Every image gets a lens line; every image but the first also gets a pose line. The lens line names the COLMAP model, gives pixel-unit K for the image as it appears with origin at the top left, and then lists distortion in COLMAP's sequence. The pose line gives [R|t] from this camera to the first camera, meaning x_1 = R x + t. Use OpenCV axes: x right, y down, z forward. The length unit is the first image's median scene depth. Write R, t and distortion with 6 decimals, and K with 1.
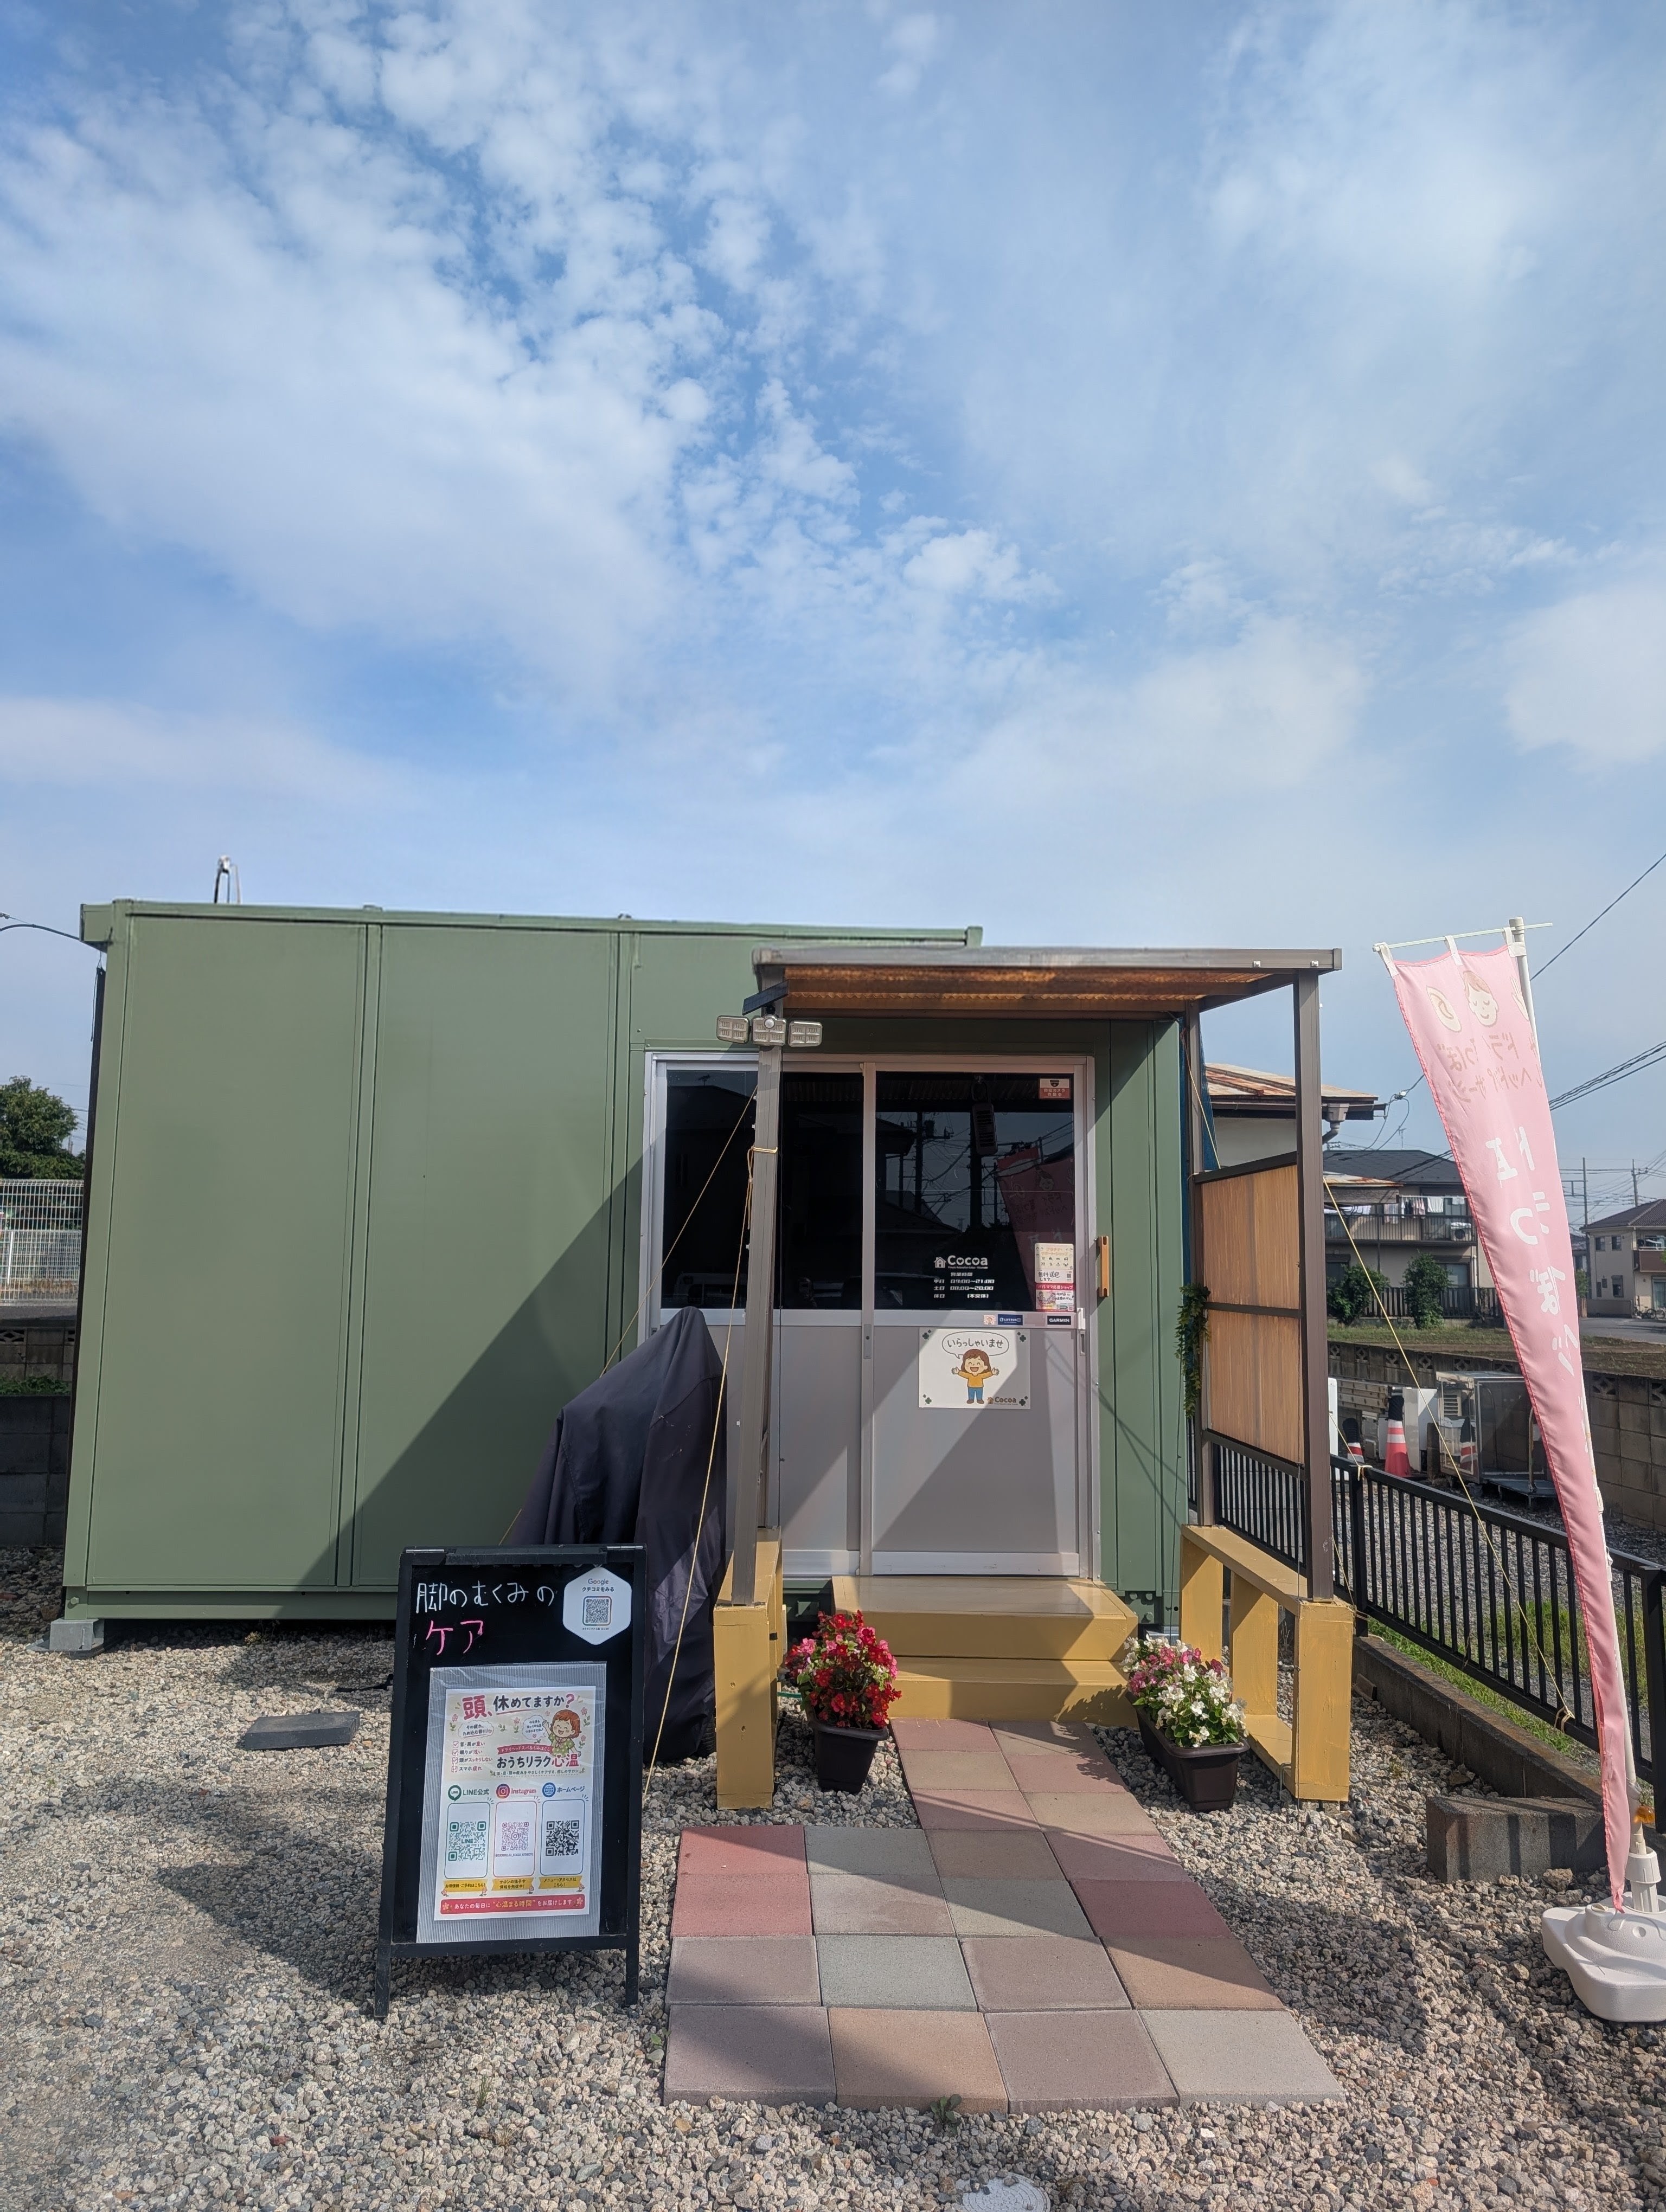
lens RADIAL K [[1574.3, 0, 815.6], [0, 1574.3, 1101.4], [0, 0, 1]] dist [0.027409, -0.023491]
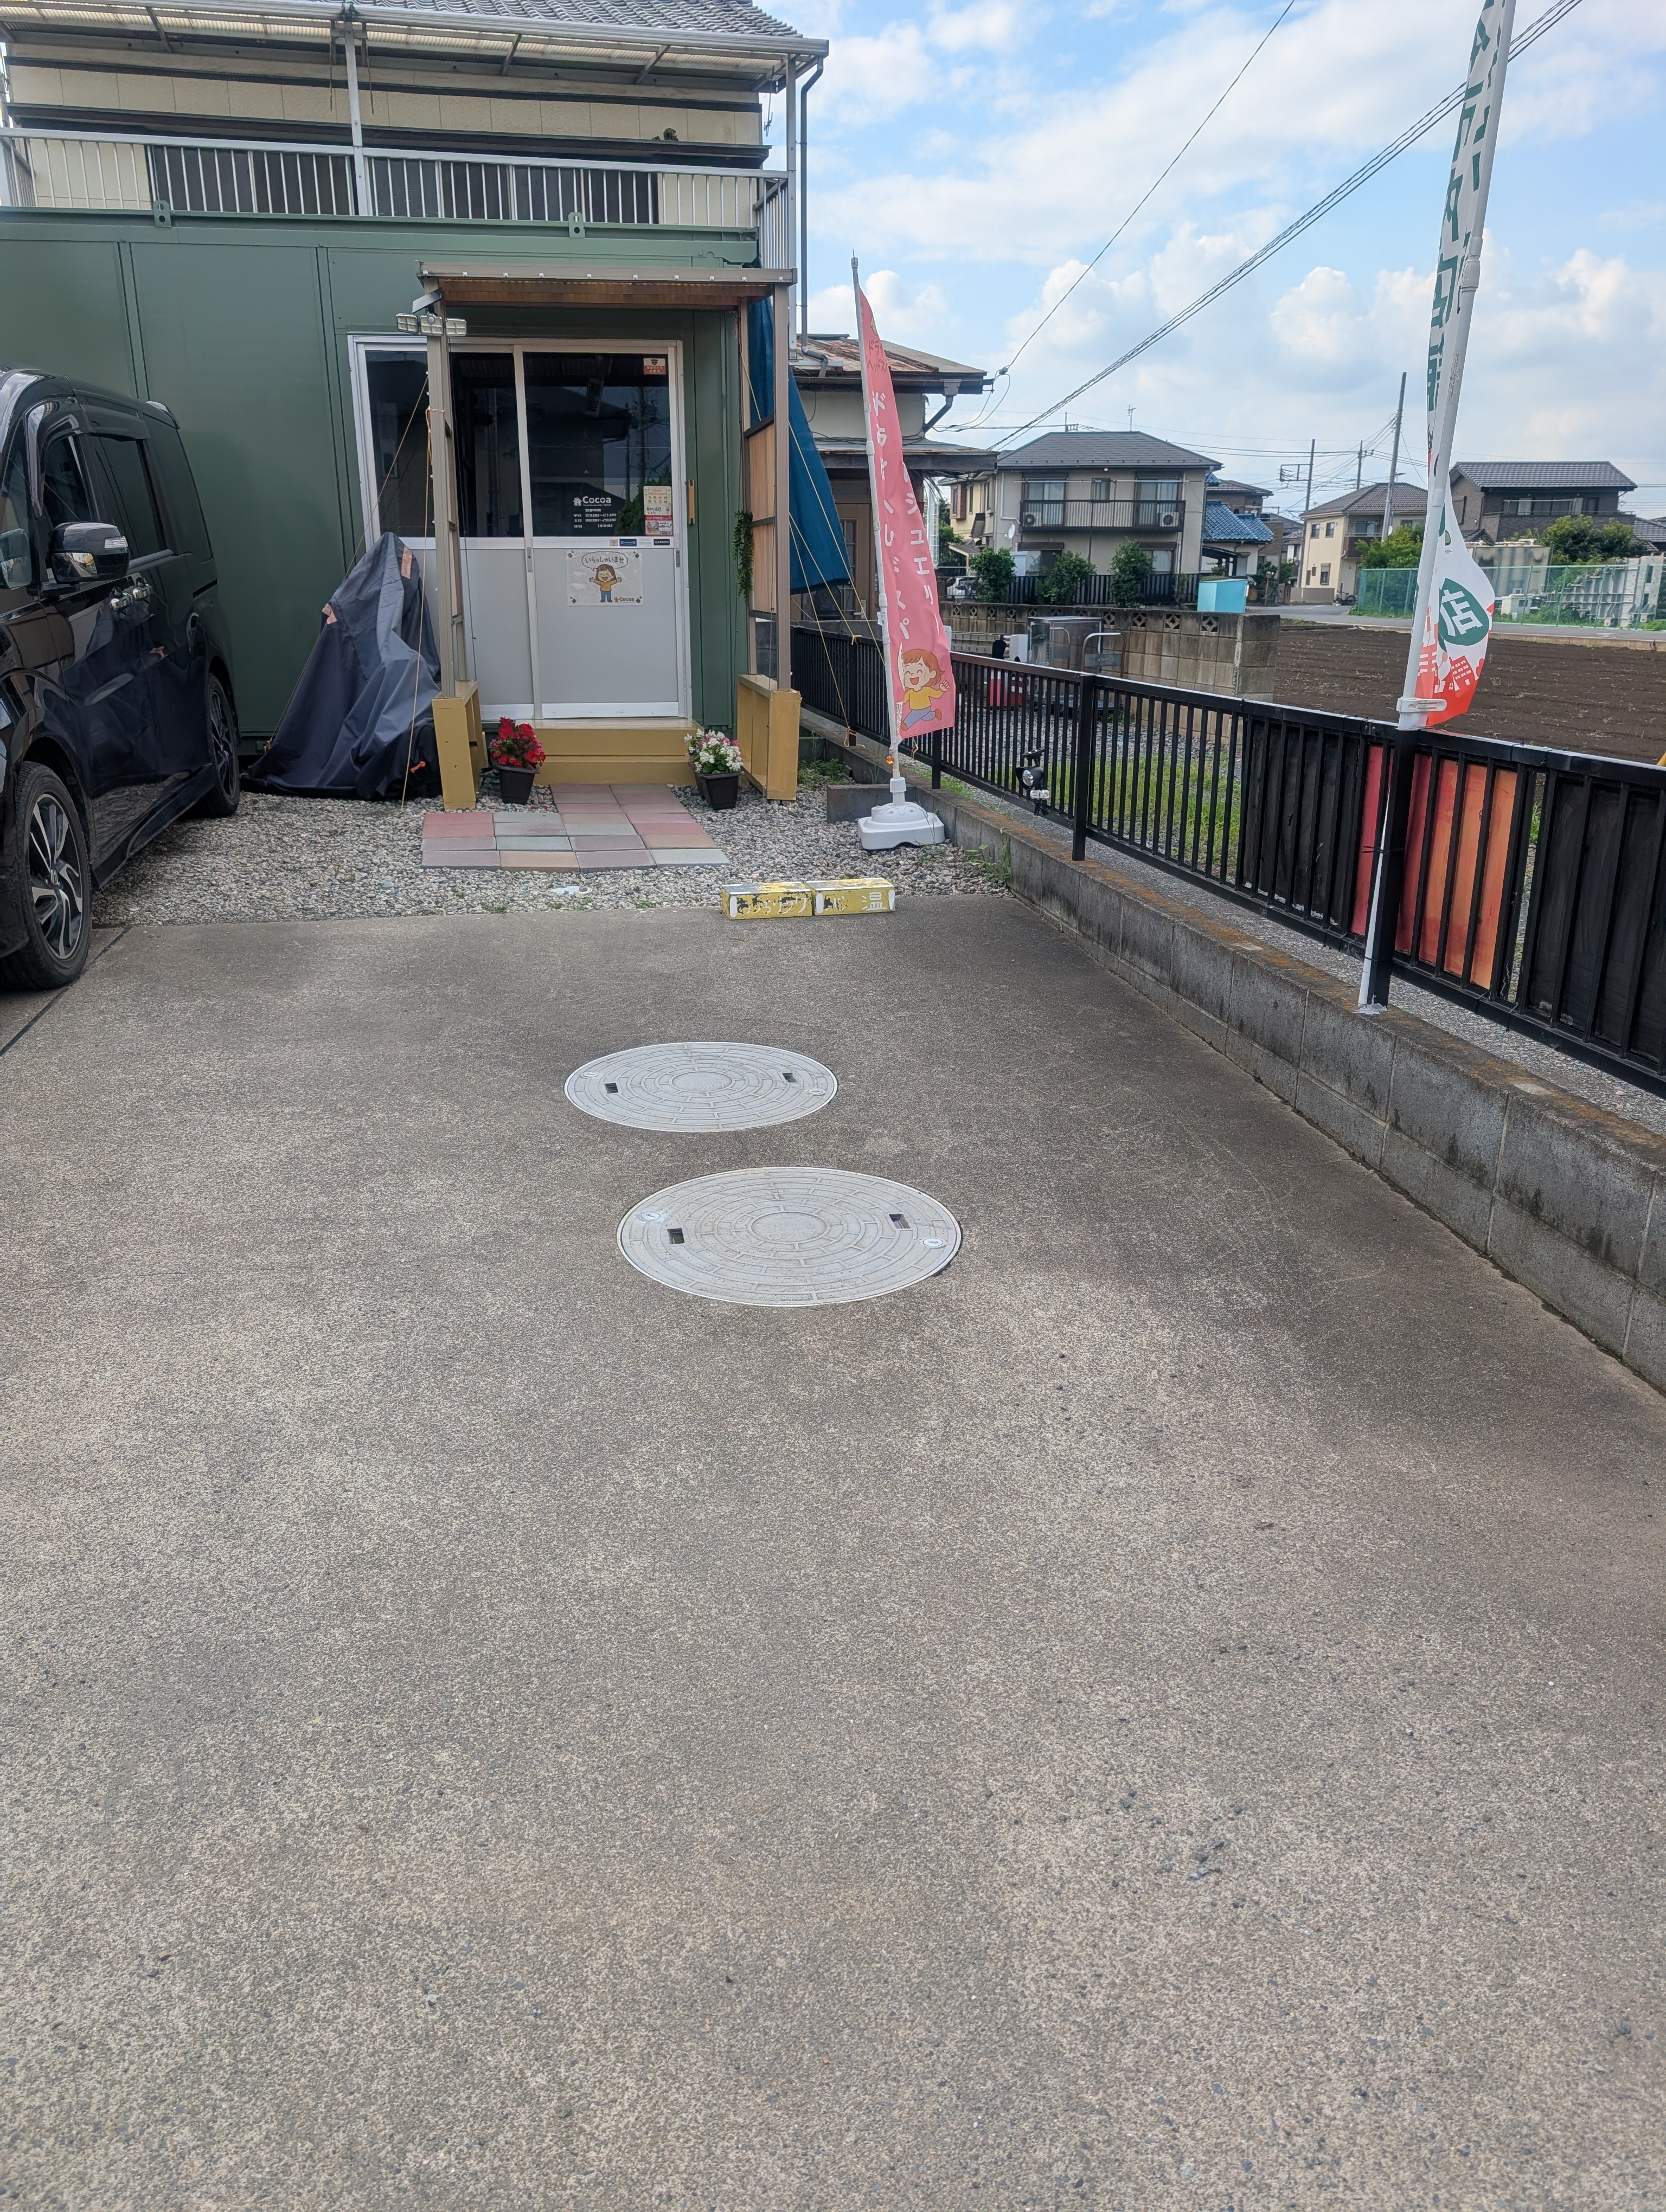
lens RADIAL K [[1574.3, 0, 795.0], [0, 1574.3, 1094.3], [0, 0, 1]] dist [0.027409, -0.023491]
pose [[0.988764, -0.062272, 0.135896, 0.046077], [0.000643, 0.910862, 0.412710, 0.001161], [-0.149482, -0.407986, 0.900668, -0.544358]]
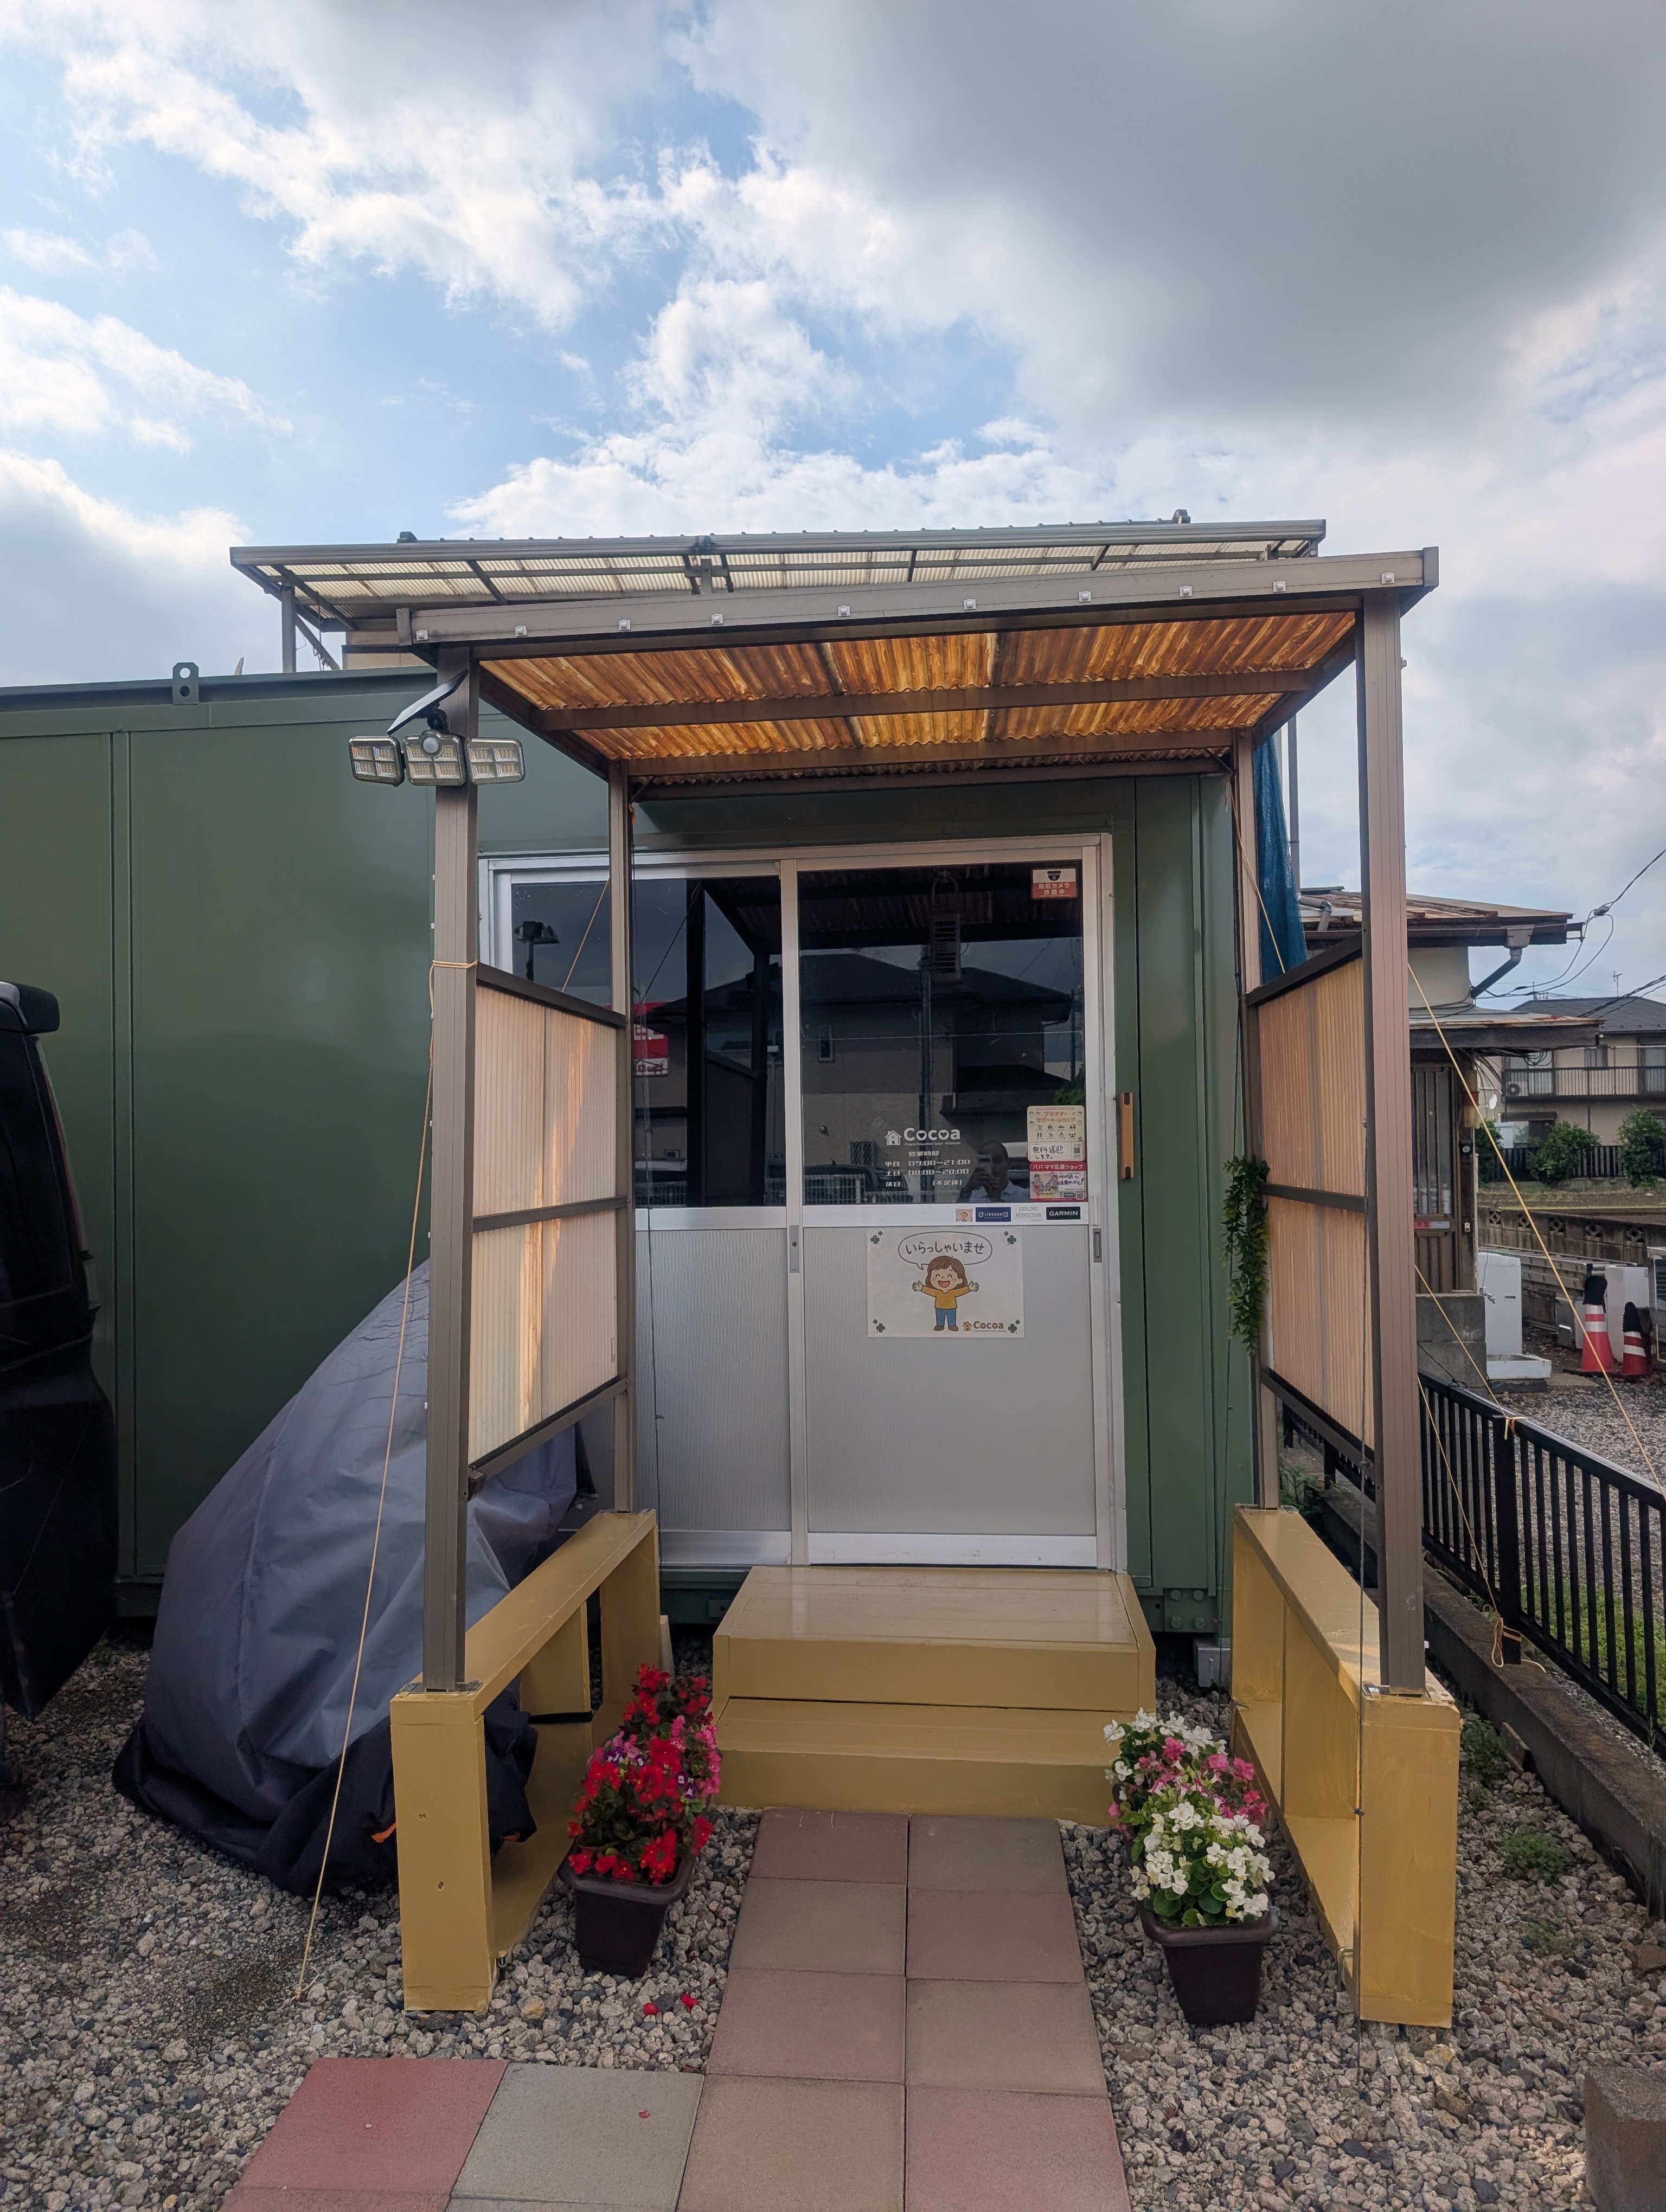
lens RADIAL K [[1574.3, 0, 780.6], [0, 1574.3, 1134.6], [0, 0, 1]] dist [0.027409, -0.023491]
pose [[0.990791, -0.029471, -0.132156, 0.123597], [0.042316, 0.994533, 0.095467, 0.031269], [0.128620, -0.100180, 0.986621, 0.292665]]
